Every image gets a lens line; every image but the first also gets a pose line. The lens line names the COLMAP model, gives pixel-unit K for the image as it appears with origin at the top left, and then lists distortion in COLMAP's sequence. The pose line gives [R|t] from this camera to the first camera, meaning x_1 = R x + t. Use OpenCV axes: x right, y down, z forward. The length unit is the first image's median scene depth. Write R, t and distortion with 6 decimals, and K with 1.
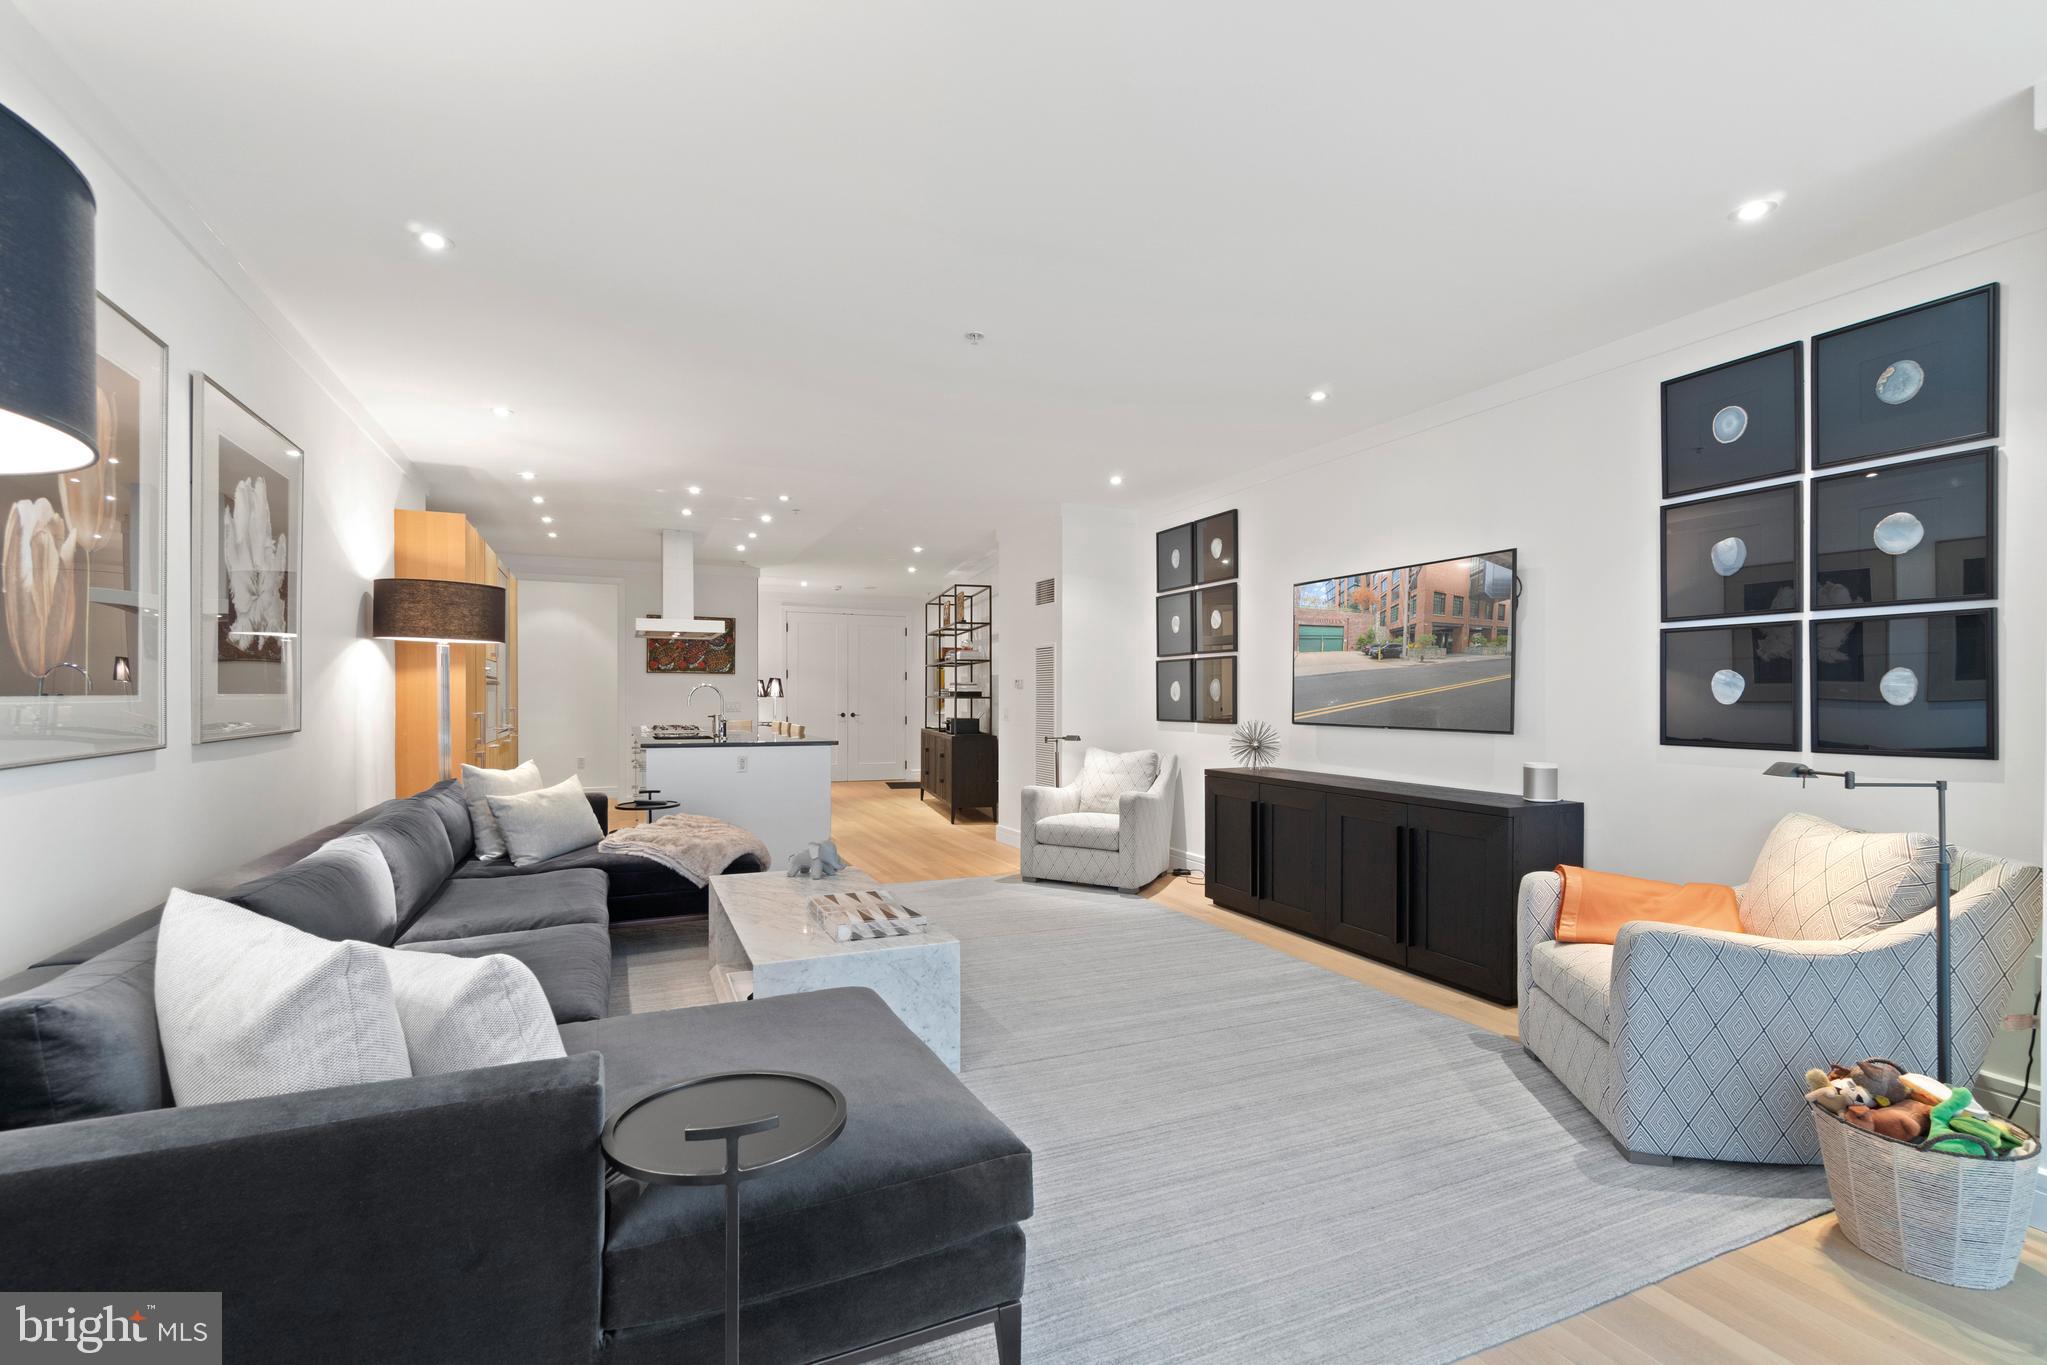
lens RADIAL K [[977.7, 0, 1013.0], [0, 977.7, 684.8], [0, 0, 1]] dist [-0.008017, 0.000468]
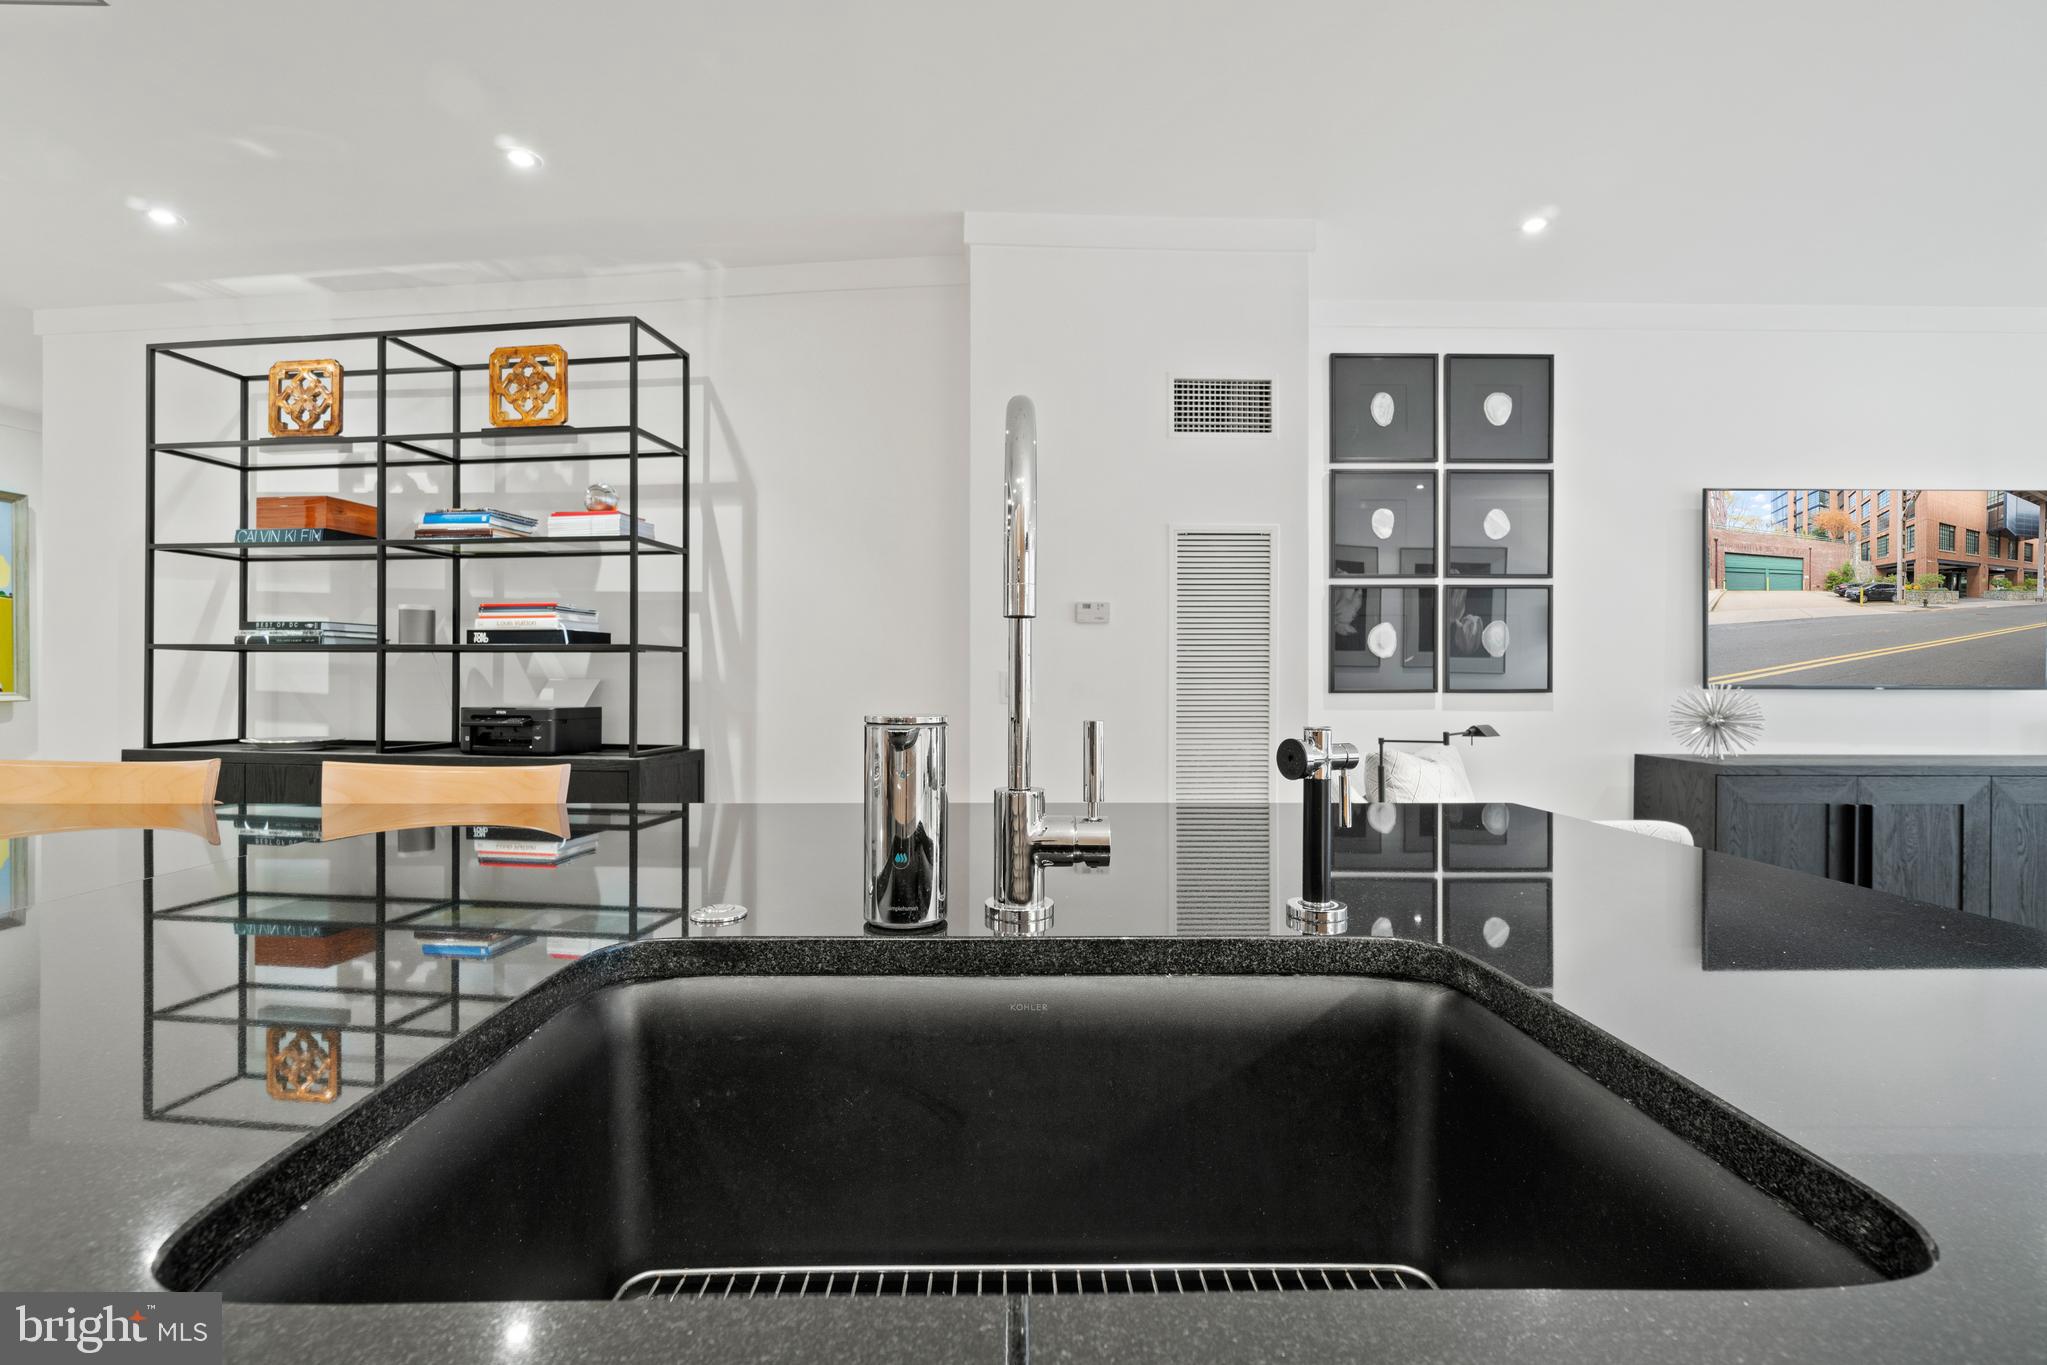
lens RADIAL K [[977.7, 0, 1013.0], [0, 977.7, 684.8], [0, 0, 1]] dist [-0.008017, 0.000468]
pose [[0.419298, -0.013292, 0.907751, -0.645682], [0.015322, 0.999854, 0.007563, 0.024495], [-0.907719, 0.010738, 0.419440, 1.338496]]
